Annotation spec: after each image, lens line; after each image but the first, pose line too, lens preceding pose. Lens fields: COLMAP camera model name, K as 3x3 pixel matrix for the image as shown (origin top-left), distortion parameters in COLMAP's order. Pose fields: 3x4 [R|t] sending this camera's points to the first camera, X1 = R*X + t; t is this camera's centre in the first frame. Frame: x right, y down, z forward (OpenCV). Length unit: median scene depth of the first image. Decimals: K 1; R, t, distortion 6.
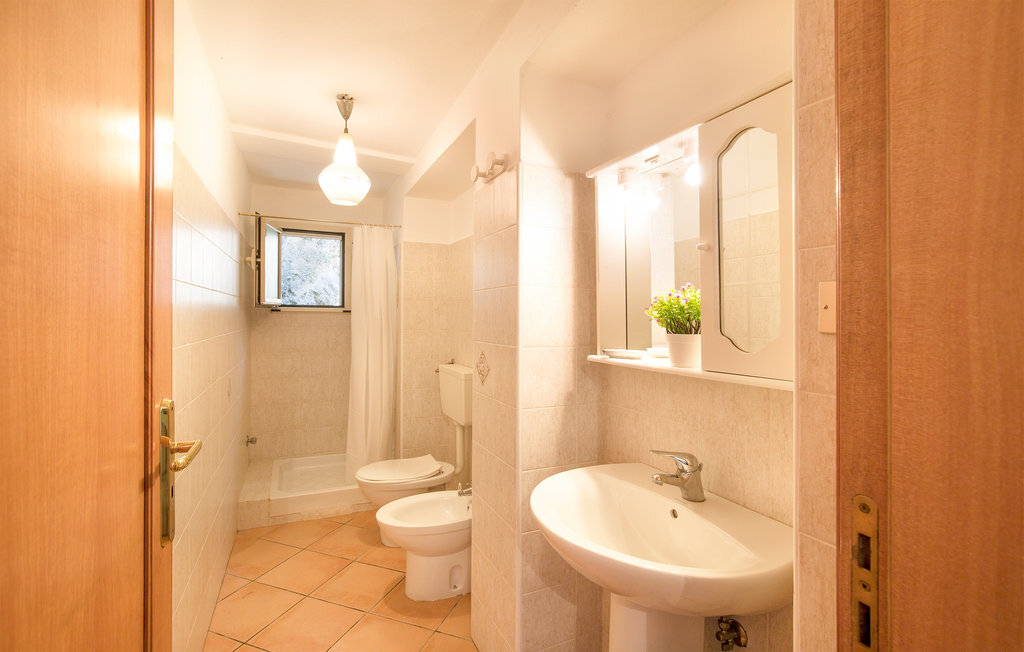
lens RADIAL K [[478.0, 0, 510.4], [0, 478.0, 311.6], [0, 0, 1]] dist [0.000209, 0.000354]
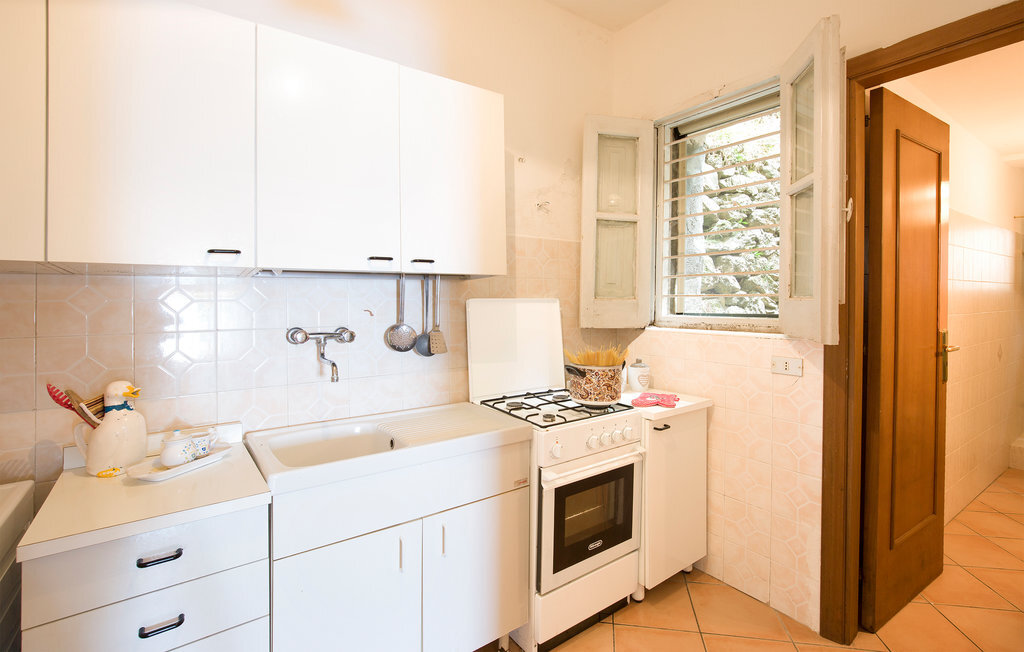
lens RADIAL K [[478.0, 0, 510.4], [0, 478.0, 311.6], [0, 0, 1]] dist [0.000209, 0.000354]
pose [[0.201175, 0.014929, -0.979442, 1.444813], [0.016888, 0.999682, 0.018707, -0.011057], [0.979410, -0.020304, 0.200859, -1.962485]]
